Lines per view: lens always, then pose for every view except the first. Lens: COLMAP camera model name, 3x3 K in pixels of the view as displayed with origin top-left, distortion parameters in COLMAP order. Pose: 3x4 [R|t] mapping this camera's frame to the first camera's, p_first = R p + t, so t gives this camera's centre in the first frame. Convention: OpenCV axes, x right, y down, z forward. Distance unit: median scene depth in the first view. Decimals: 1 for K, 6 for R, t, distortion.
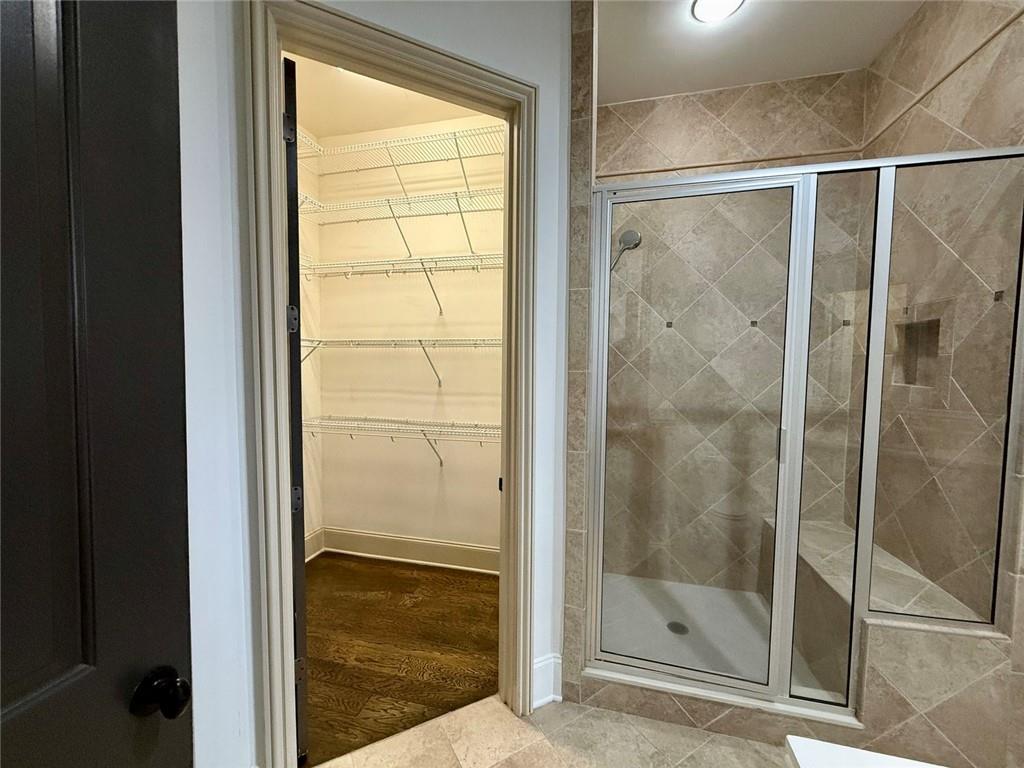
lens RADIAL K [[406.2, 0, 508.5], [0, 406.2, 386.0], [0, 0, 1]] dist [0.000076, -0.000345]
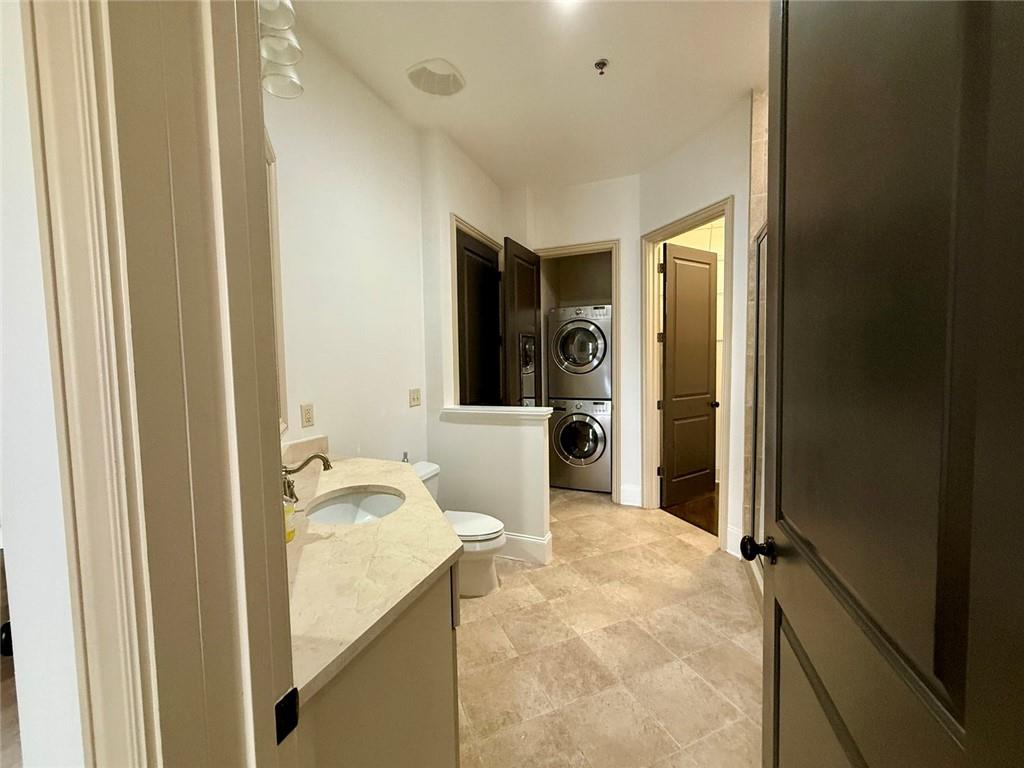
lens RADIAL K [[406.2, 0, 508.5], [0, 406.2, 386.0], [0, 0, 1]] dist [0.000076, -0.000345]
pose [[-0.127661, 0.054931, -0.990296, 1.813023], [-0.041303, 0.997305, 0.060645, 0.026119], [0.990957, 0.048644, -0.125048, 0.259801]]
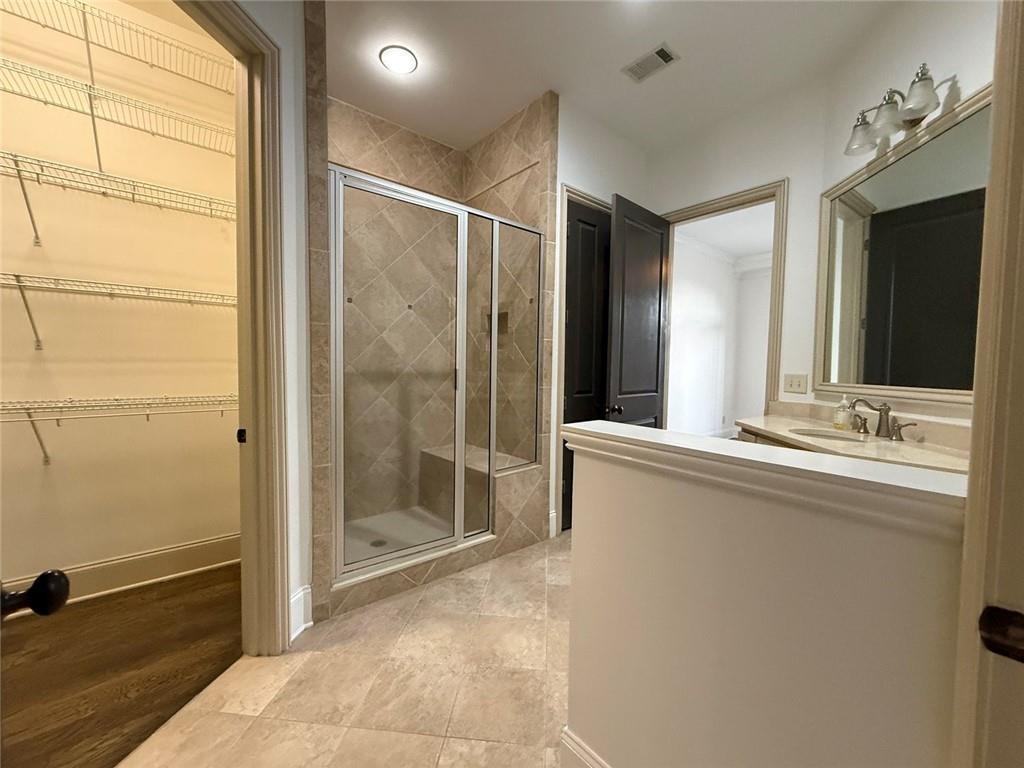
lens RADIAL K [[406.2, 0, 508.5], [0, 406.2, 386.0], [0, 0, 1]] dist [0.000076, -0.000345]
pose [[0.593575, -0.039574, 0.803805, -0.413996], [0.035573, 0.999104, 0.022920, 0.125020], [-0.803992, 0.014989, 0.594451, -0.086117]]
